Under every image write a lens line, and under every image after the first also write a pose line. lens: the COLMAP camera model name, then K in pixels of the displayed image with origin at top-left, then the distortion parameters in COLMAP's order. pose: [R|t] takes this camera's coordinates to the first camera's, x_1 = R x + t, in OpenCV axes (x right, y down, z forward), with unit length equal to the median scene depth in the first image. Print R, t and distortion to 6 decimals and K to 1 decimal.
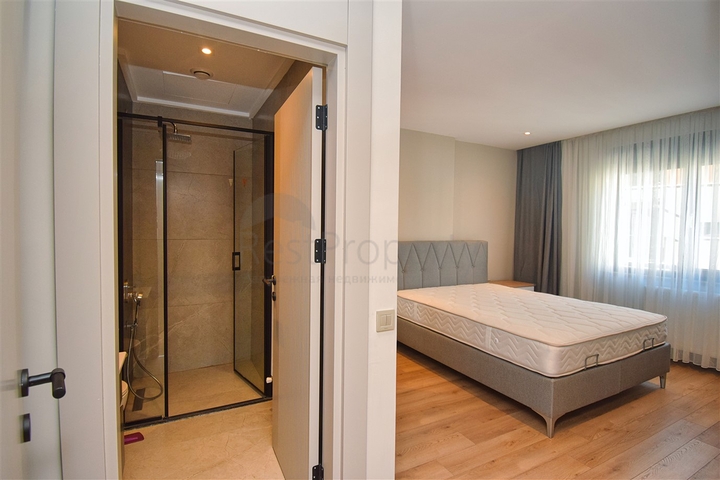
lens RADIAL K [[355.9, 0, 355.0], [0, 355.9, 237.5], [0, 0, 1]] dist [-0.015532, -0.010594]
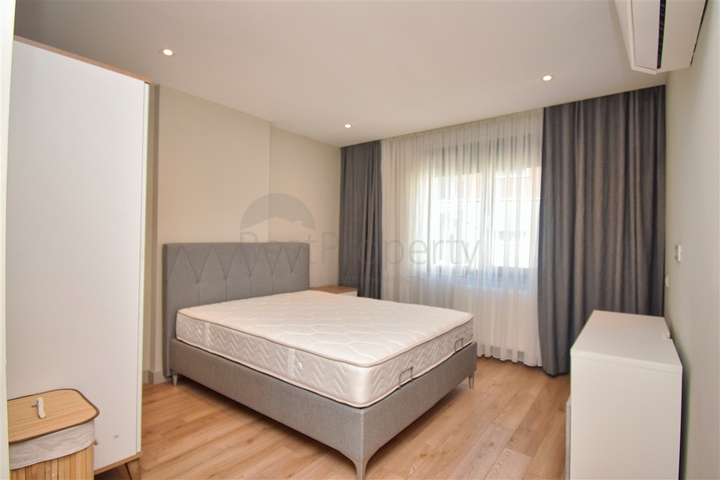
lens RADIAL K [[355.9, 0, 359.4], [0, 355.9, 236.7], [0, 0, 1]] dist [-0.015532, -0.010594]
pose [[0.903837, 0.004111, 0.427858, 0.148587], [0.008188, 0.999605, -0.026902, 0.025680], [-0.427799, 0.027818, 0.903446, 0.192160]]
